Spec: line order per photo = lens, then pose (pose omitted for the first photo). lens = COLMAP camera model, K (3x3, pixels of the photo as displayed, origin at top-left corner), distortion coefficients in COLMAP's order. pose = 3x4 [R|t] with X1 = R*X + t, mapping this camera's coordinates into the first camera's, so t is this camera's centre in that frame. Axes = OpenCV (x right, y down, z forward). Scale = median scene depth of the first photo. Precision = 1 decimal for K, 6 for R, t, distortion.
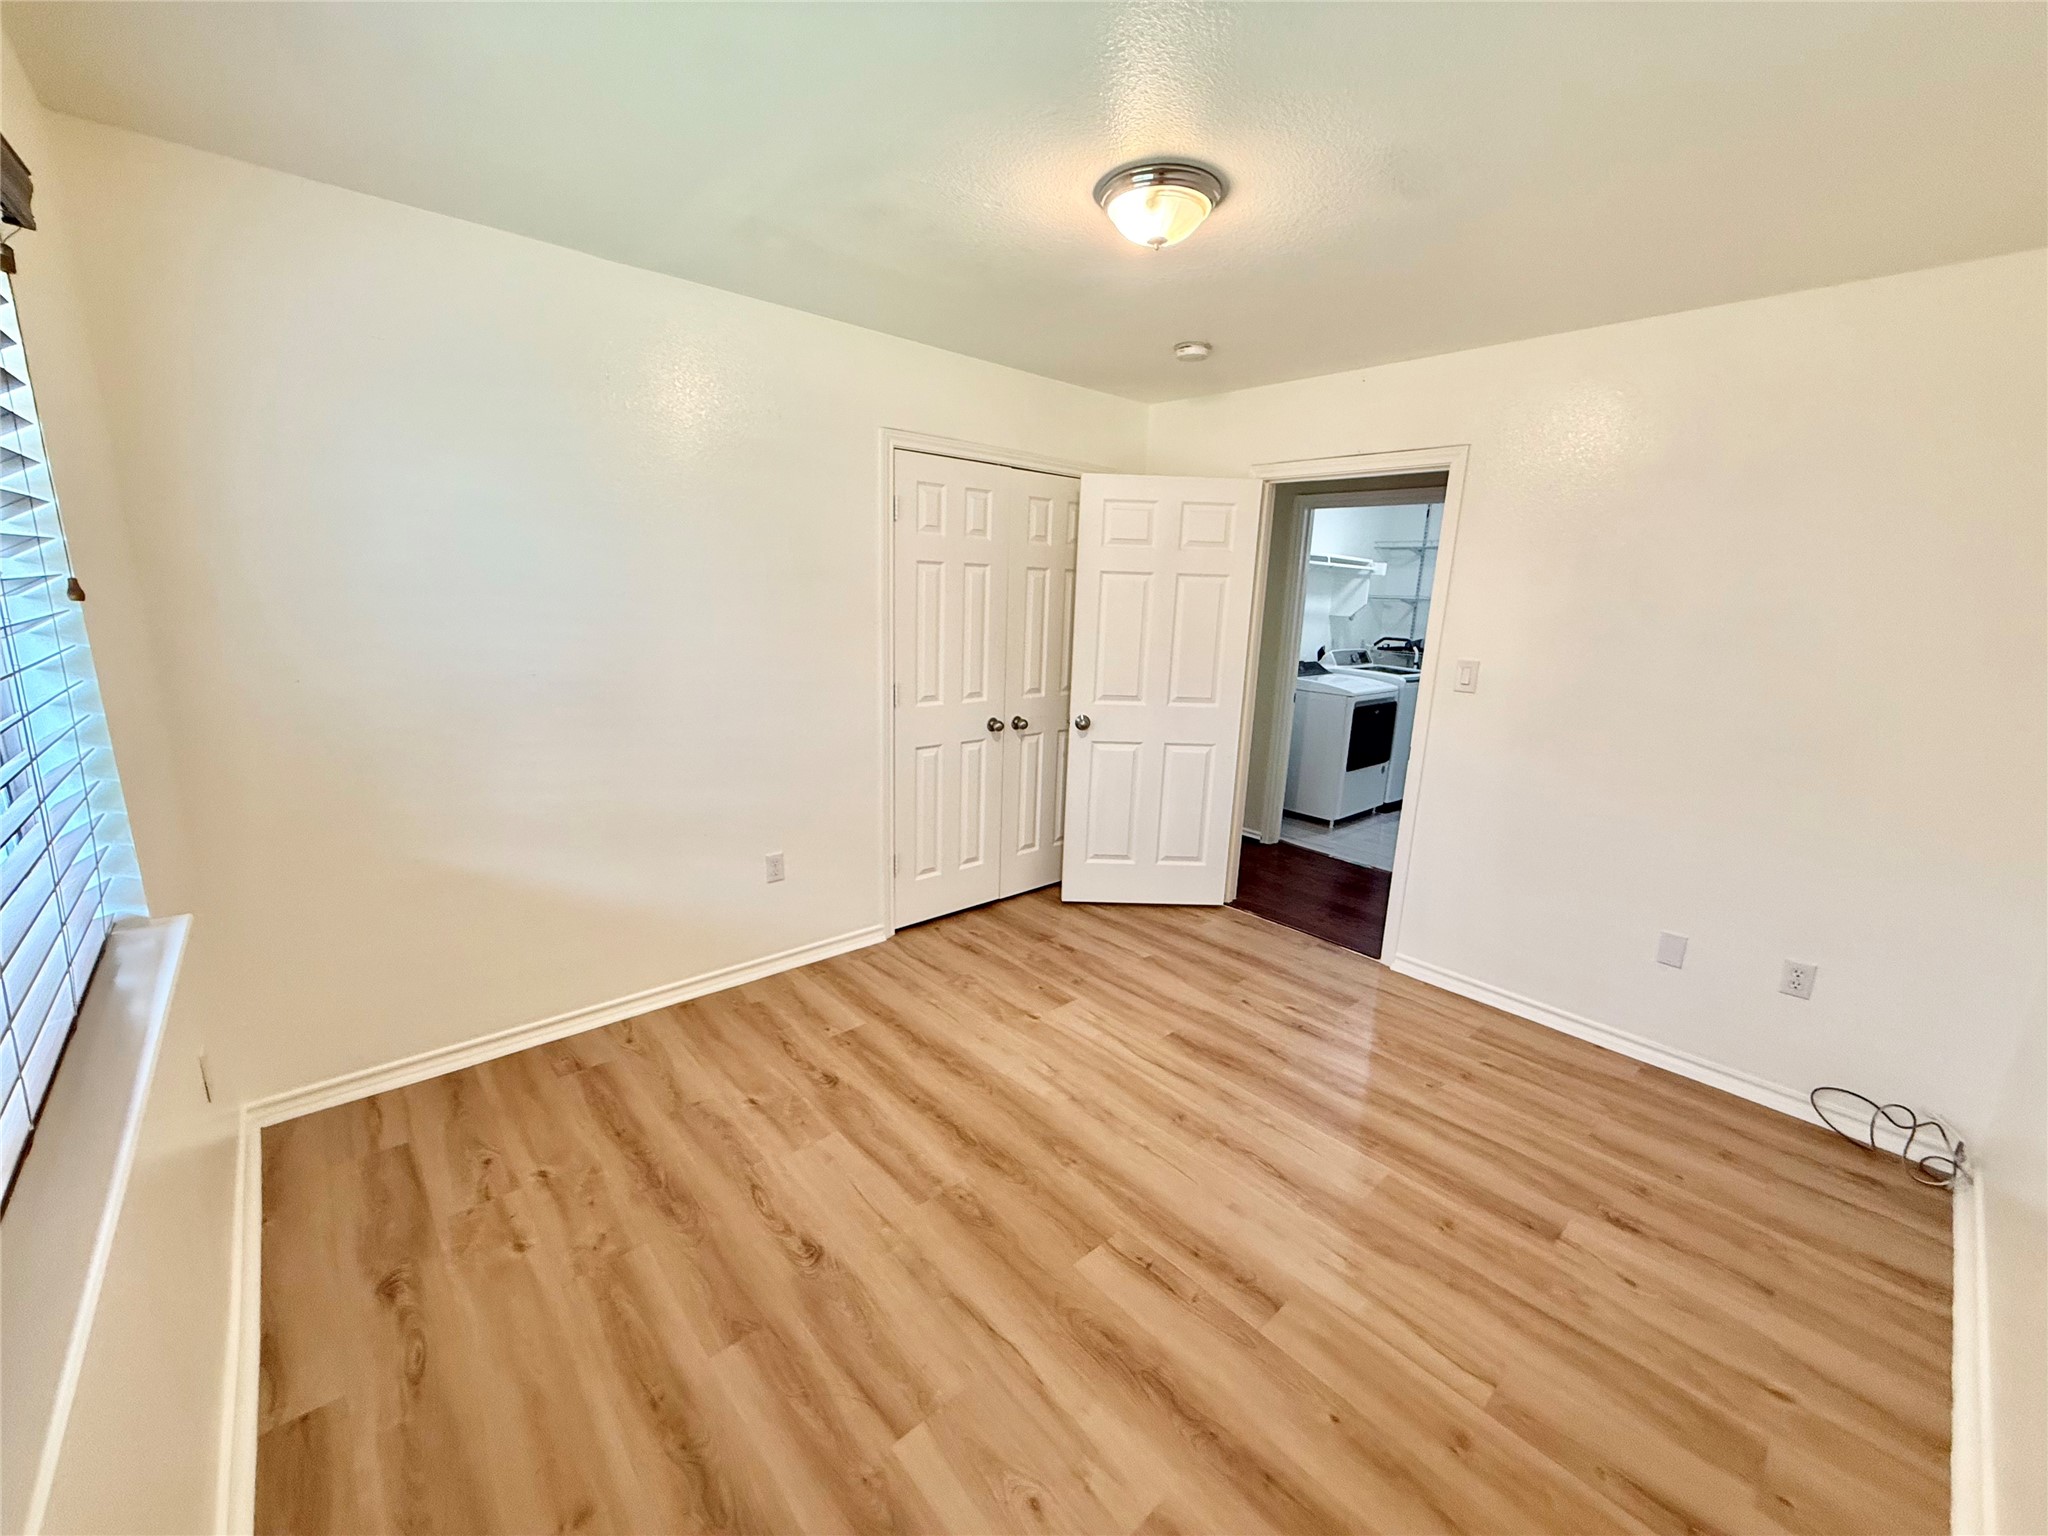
lens RADIAL K [[820.7, 0, 1002.2], [0, 820.7, 766.9], [0, 0, 1]] dist [0.003681, -0.001245]
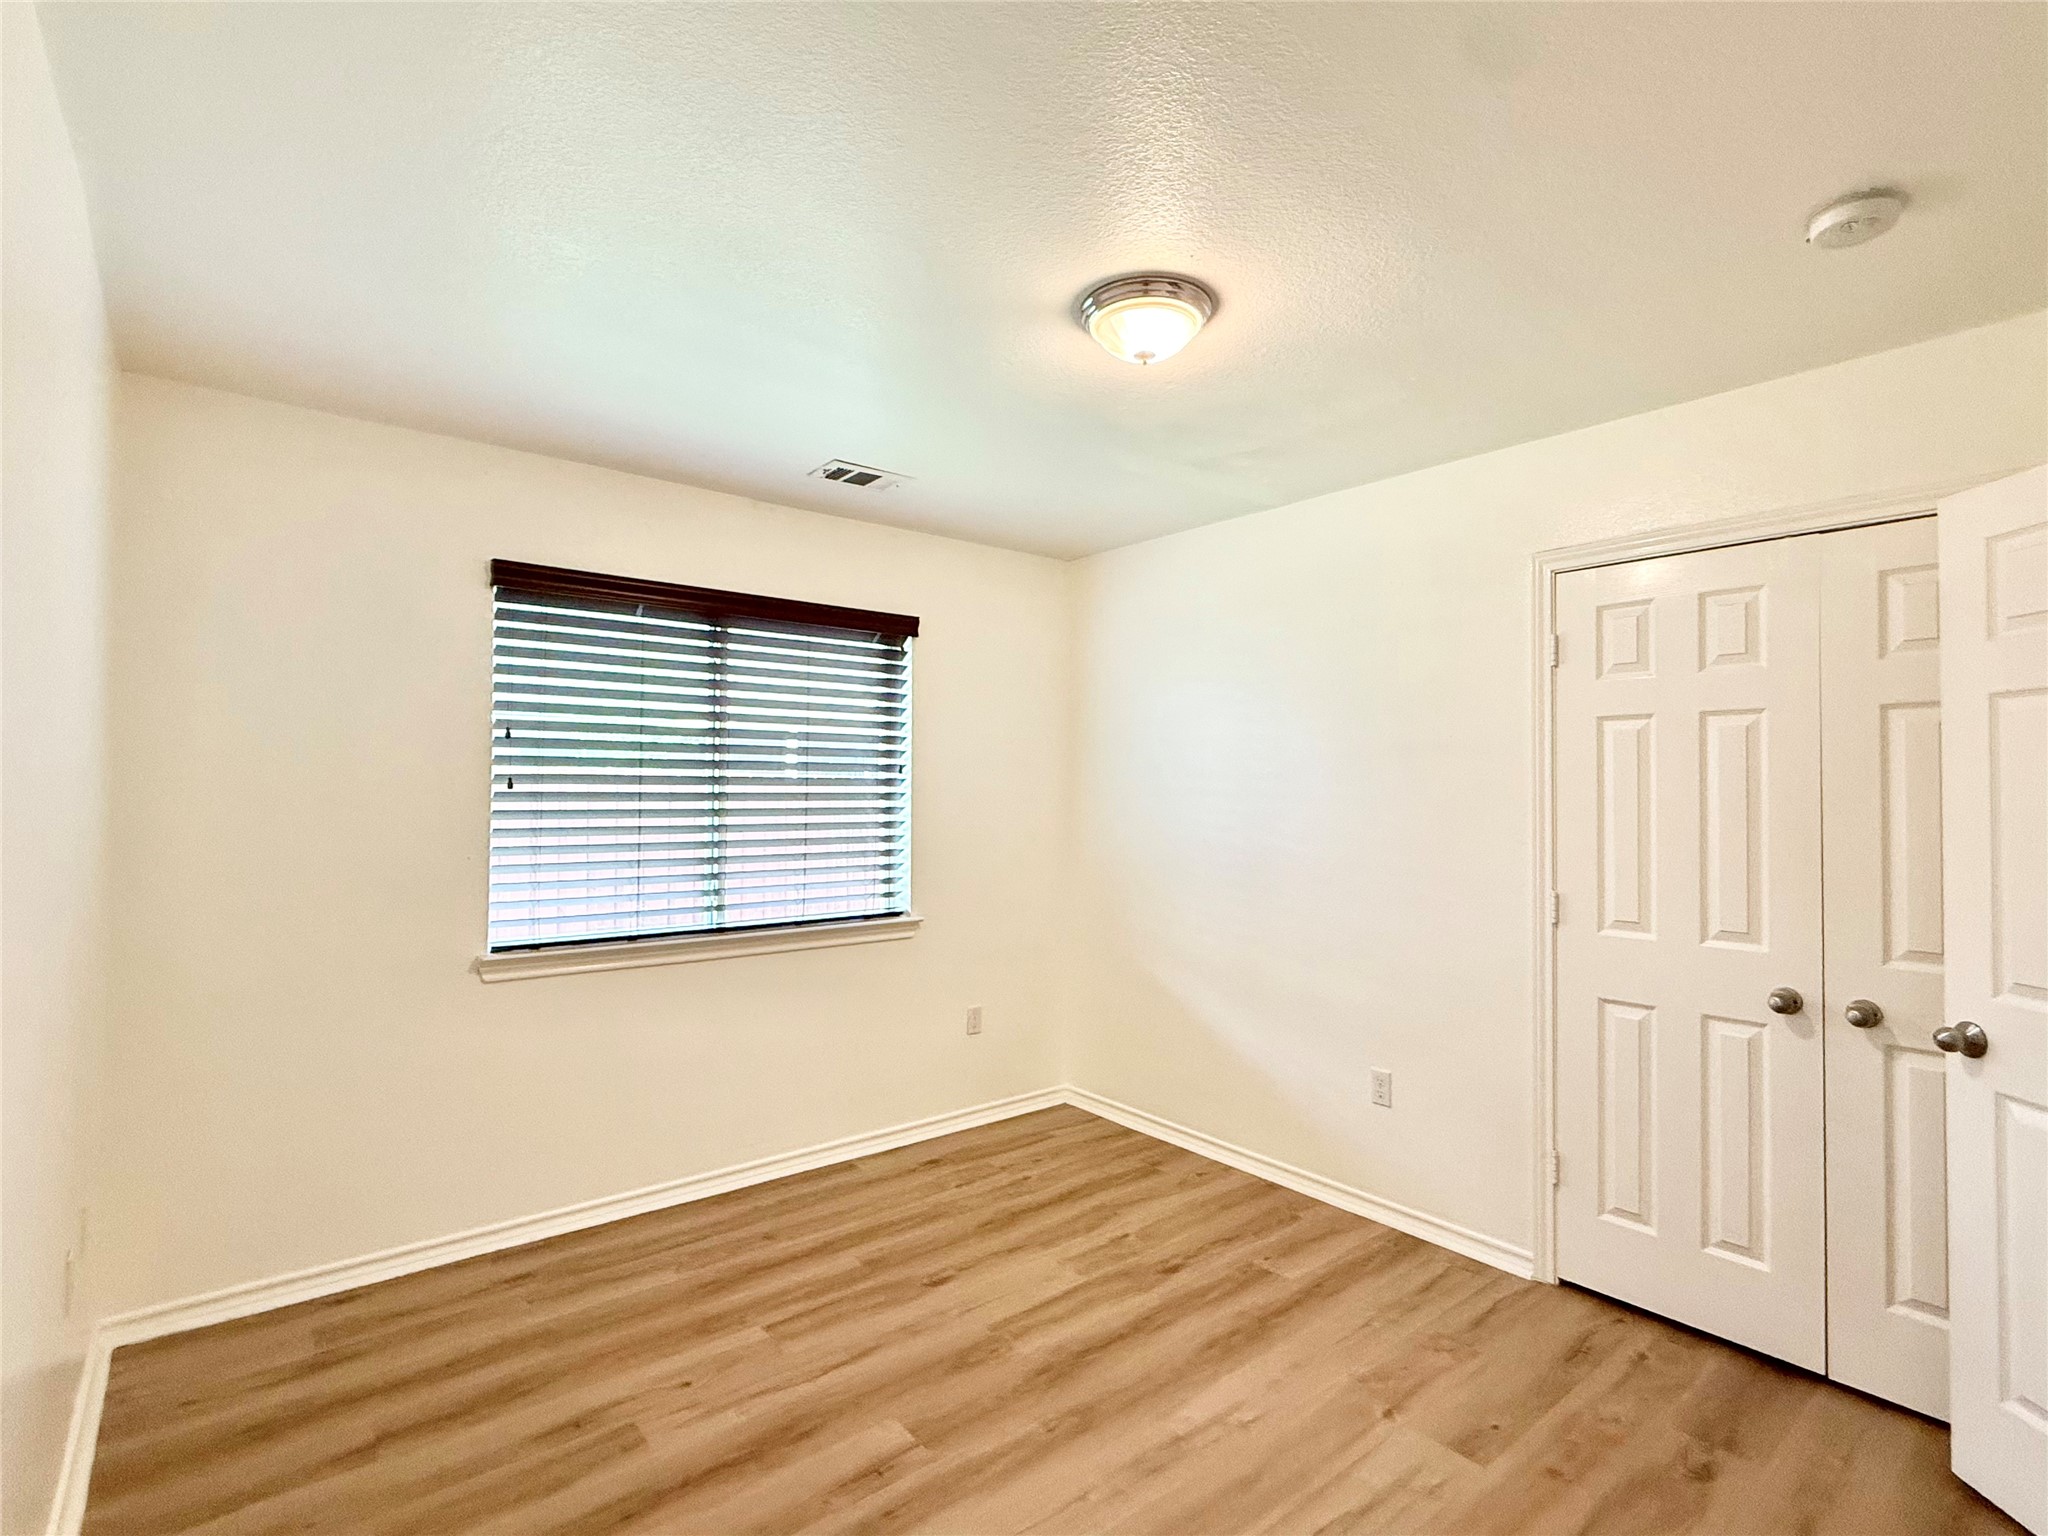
lens RADIAL K [[952.9, 0, 1016.3], [0, 952.9, 778.9], [0, 0, 1]] dist [0.000582, 0.000047]
pose [[-0.027344, -0.041608, -0.998760, 1.001357], [-0.222728, 0.974270, -0.034490, -0.095501], [0.974497, 0.221509, -0.035908, 0.825783]]
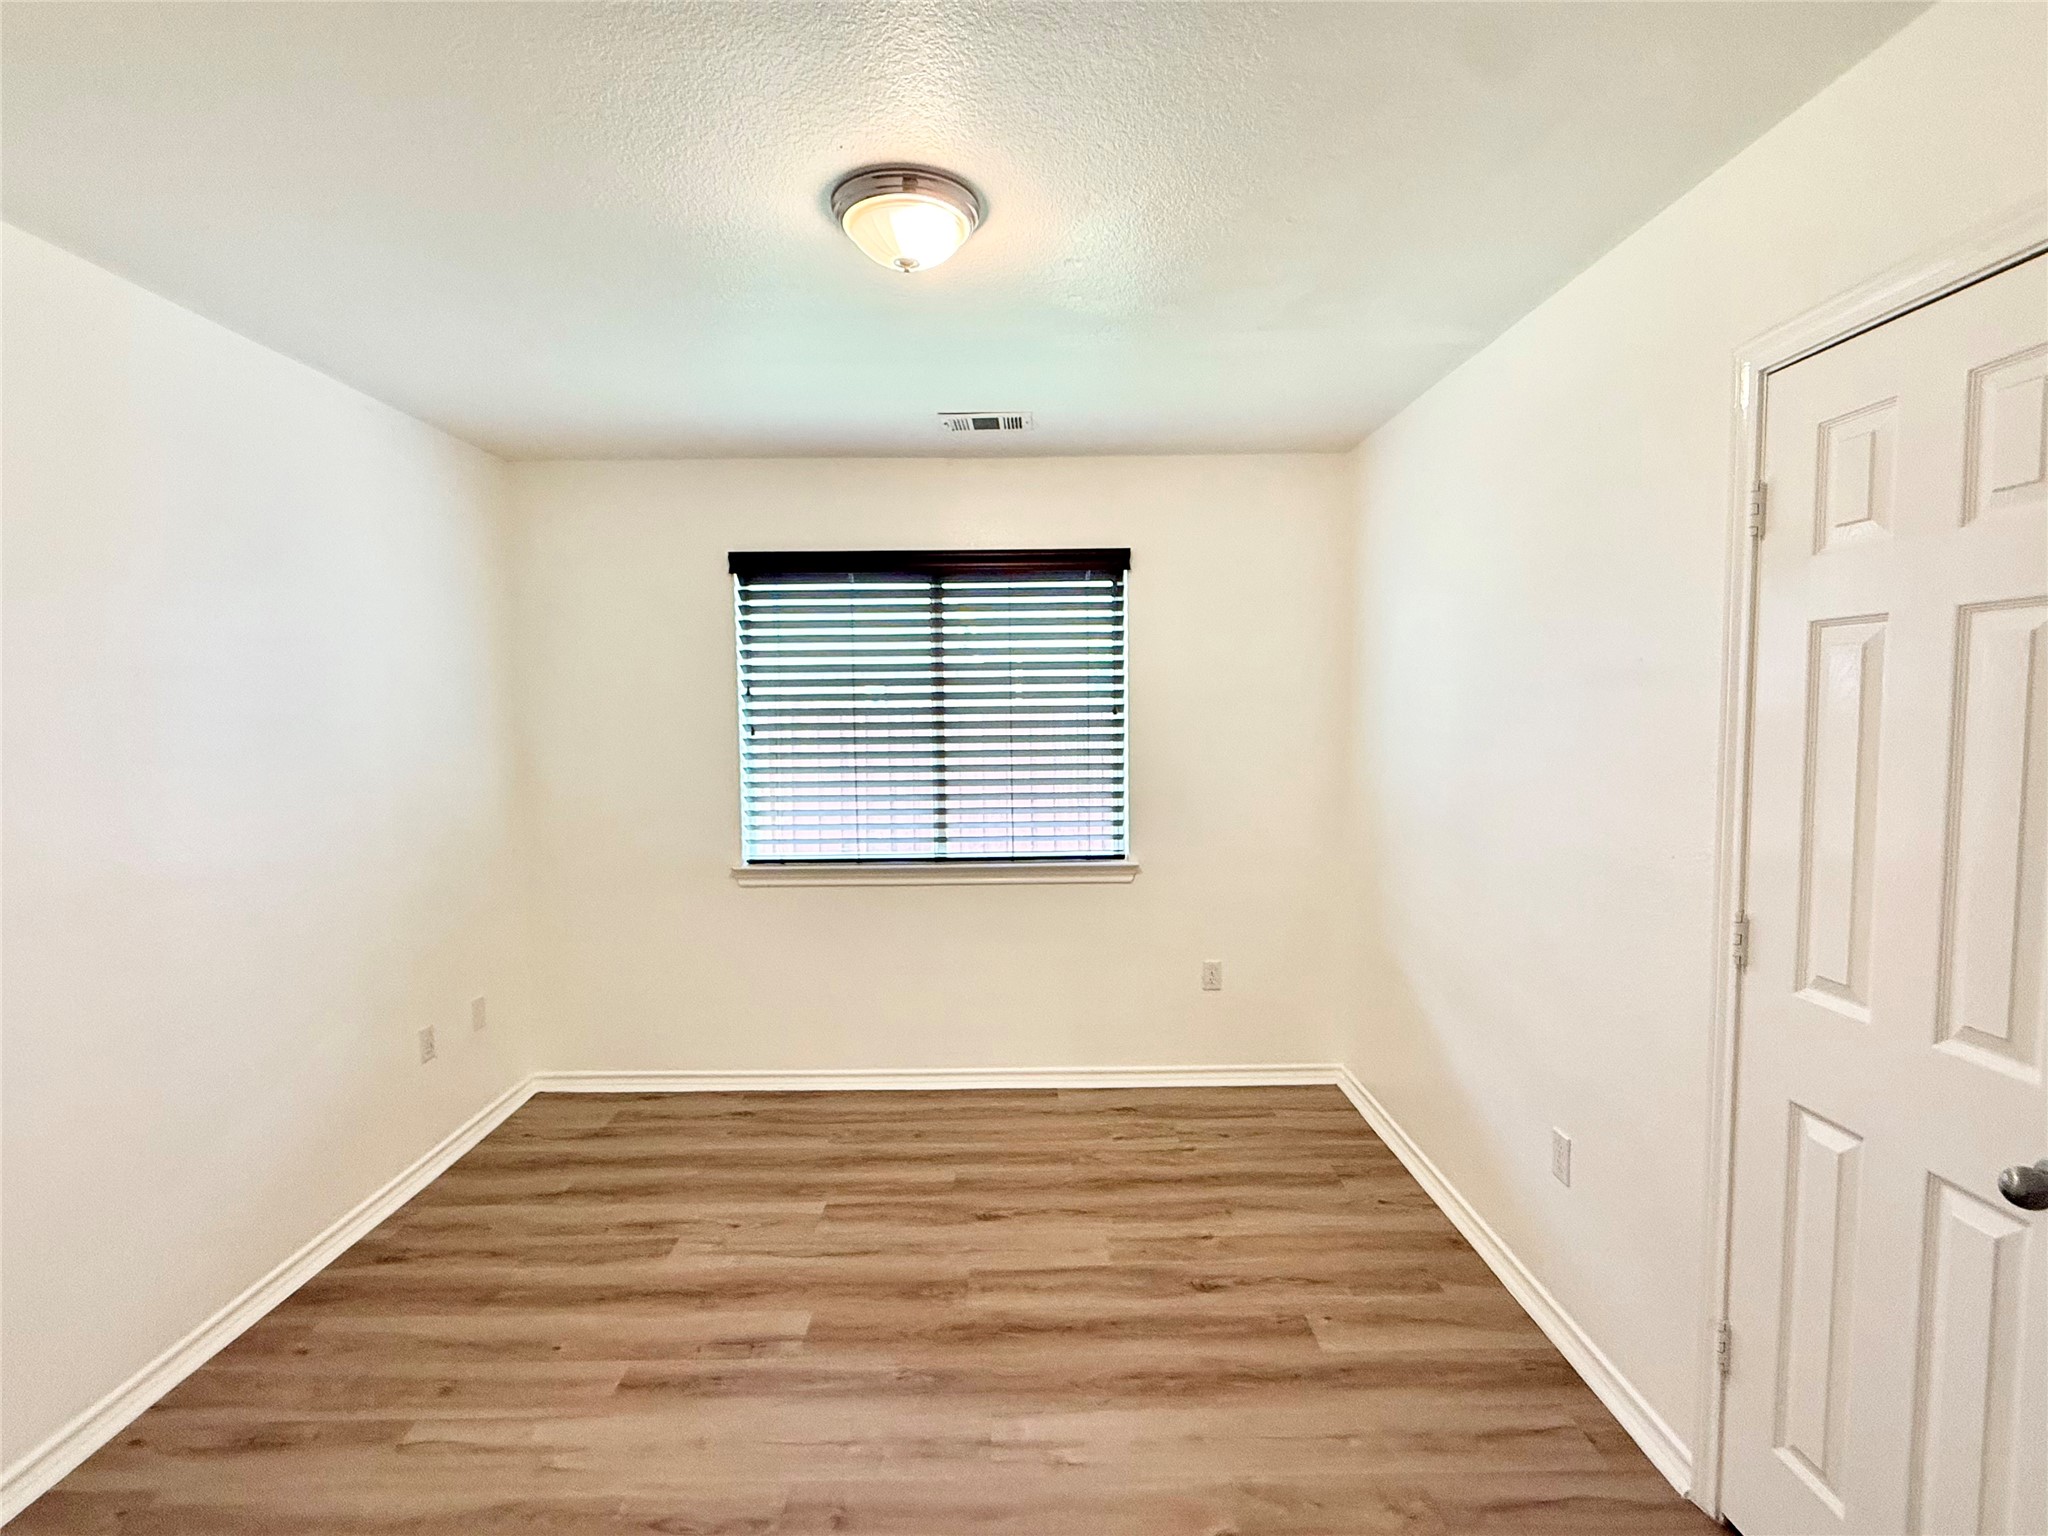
lens RADIAL K [[952.9, 0, 1034.6], [0, 952.9, 776.0], [0, 0, 1]] dist [0.000582, 0.000047]
pose [[-0.631973, 0.030445, -0.774393, 0.689973], [-0.176329, 0.967372, 0.181932, -0.284058], [0.754665, 0.251524, -0.605984, 1.463859]]
